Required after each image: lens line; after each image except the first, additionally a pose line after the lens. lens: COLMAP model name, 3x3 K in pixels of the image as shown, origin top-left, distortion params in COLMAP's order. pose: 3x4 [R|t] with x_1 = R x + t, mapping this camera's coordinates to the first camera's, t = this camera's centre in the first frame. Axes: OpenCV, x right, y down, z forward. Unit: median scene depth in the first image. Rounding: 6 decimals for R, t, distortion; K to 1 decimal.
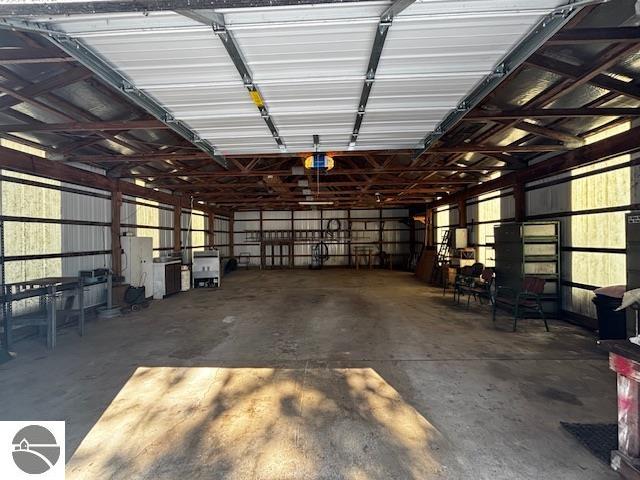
lens RADIAL K [[259.8, 0, 319.7], [0, 259.8, 239.6], [0, 0, 1]] dist [0.002745, -0.000033]
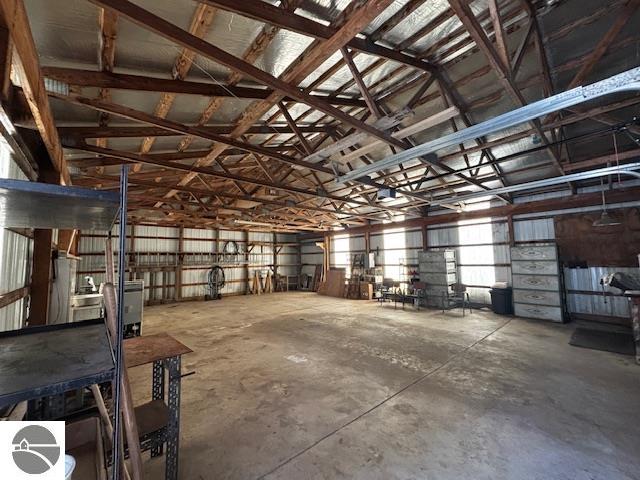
lens RADIAL K [[259.8, 0, 323.1], [0, 259.8, 241.8], [0, 0, 1]] dist [0.002745, -0.000033]
pose [[0.724580, 0.042979, 0.687849, -0.339655], [0.015043, 0.996830, -0.078131, -0.000377], [-0.689026, 0.066959, 0.721637, 0.122840]]
